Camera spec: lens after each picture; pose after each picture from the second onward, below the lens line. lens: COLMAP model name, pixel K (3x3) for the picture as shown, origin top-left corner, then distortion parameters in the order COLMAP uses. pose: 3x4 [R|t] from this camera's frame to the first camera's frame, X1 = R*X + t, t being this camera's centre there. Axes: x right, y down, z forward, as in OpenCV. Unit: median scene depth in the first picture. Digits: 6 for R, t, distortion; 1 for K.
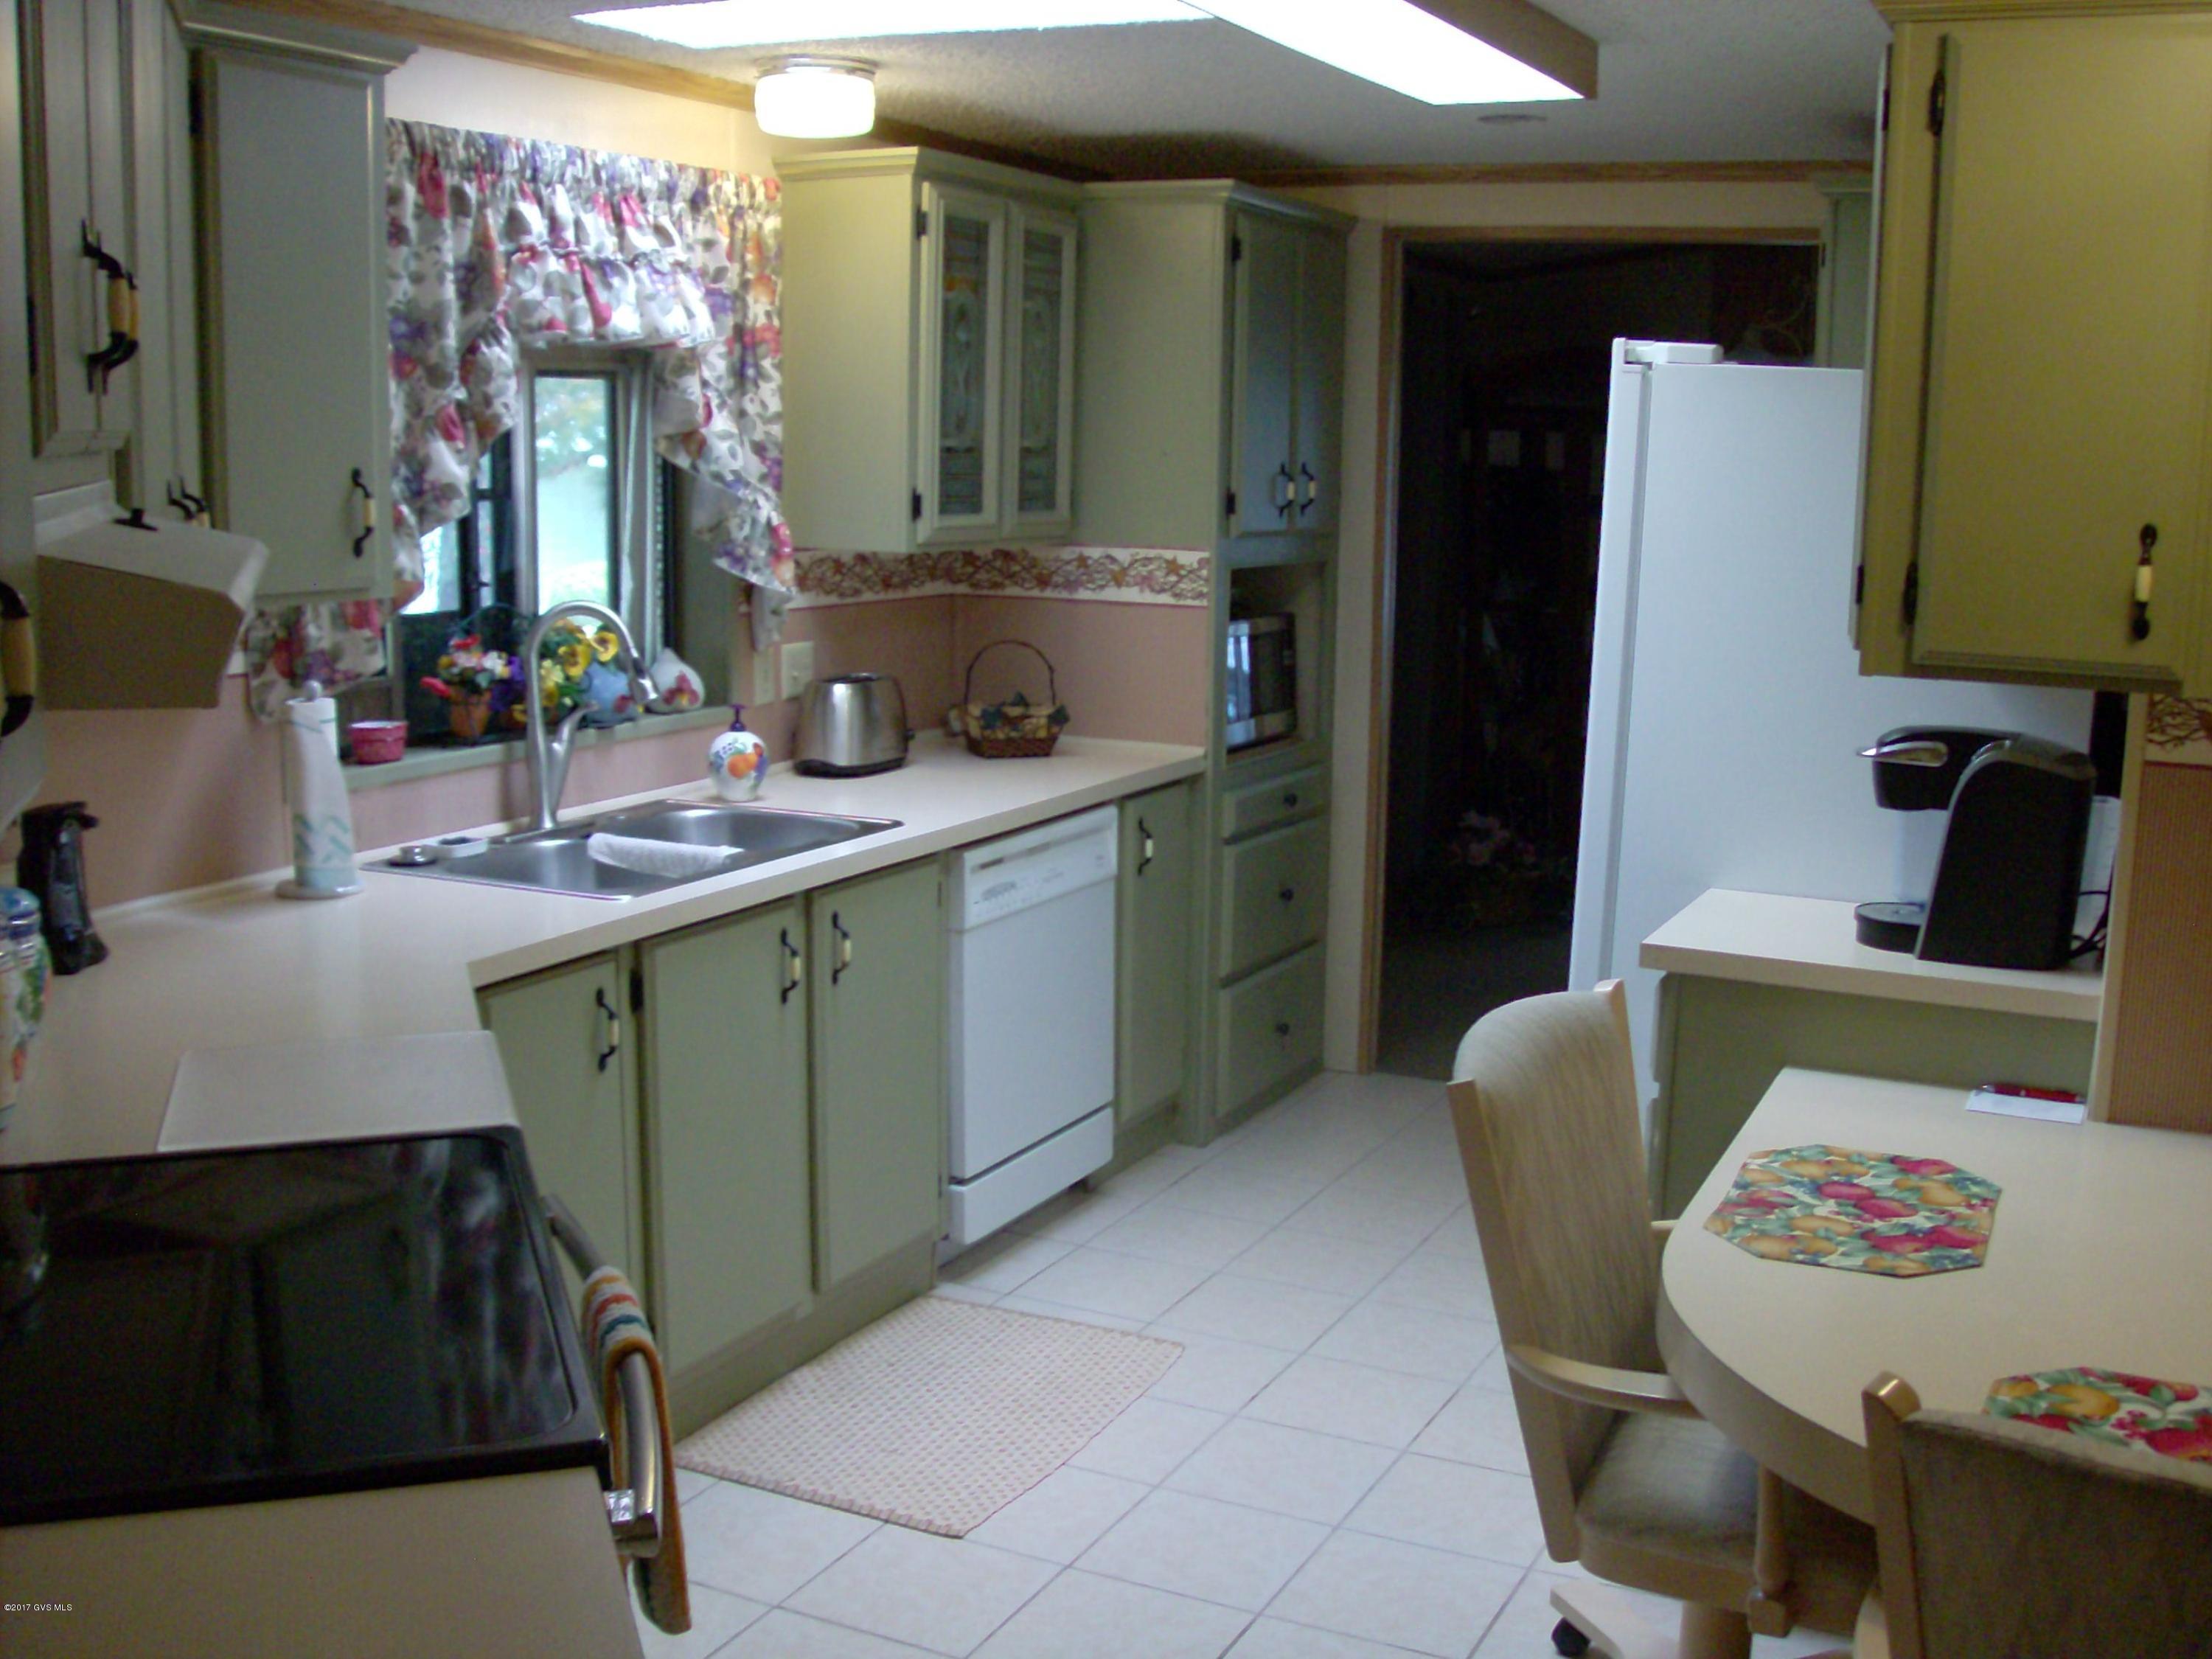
lens RADIAL K [[2356.5, 0, 1106.0], [0, 2356.5, 829.5], [0, 0, 1]] dist [-0.002117, -0.006389]
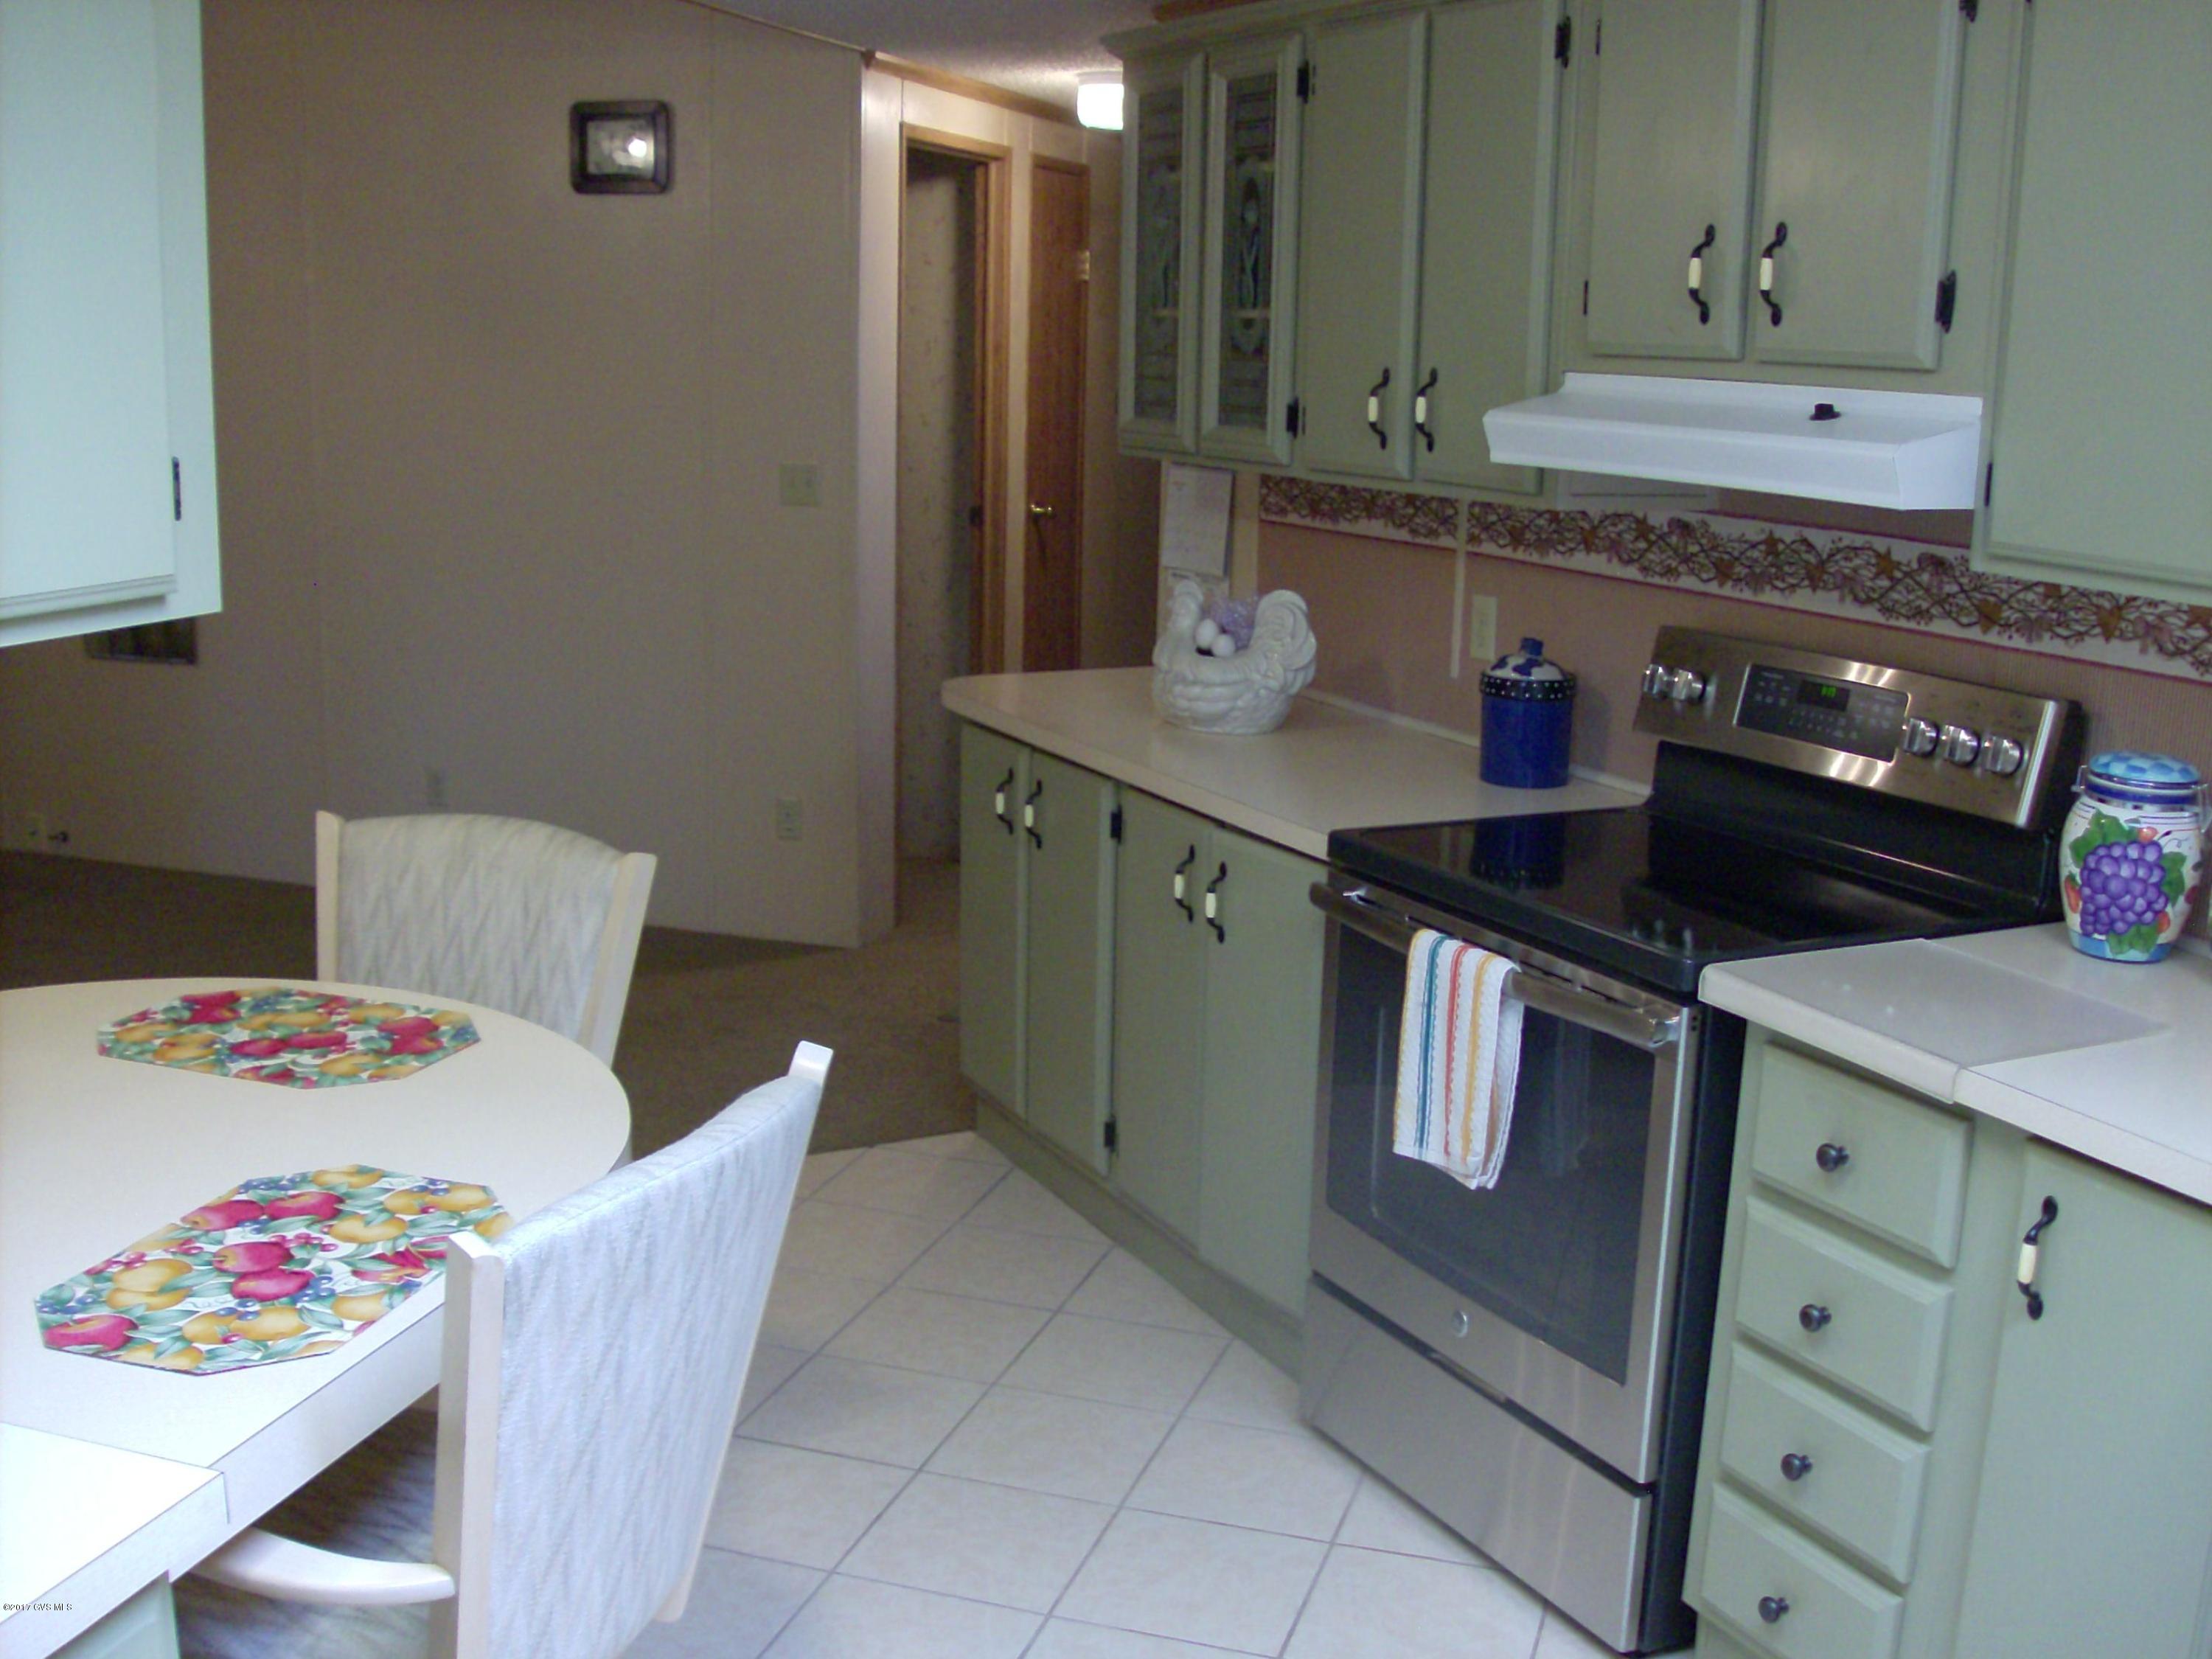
lens RADIAL K [[2356.5, 0, 1106.0], [0, 2356.5, 829.5], [0, 0, 1]] dist [-0.002117, -0.006389]
pose [[-0.987773, -0.002334, -0.155881, 0.173185], [-0.059823, 0.929016, 0.365171, -0.271849], [0.143963, 0.370032, -0.917797, 1.699835]]
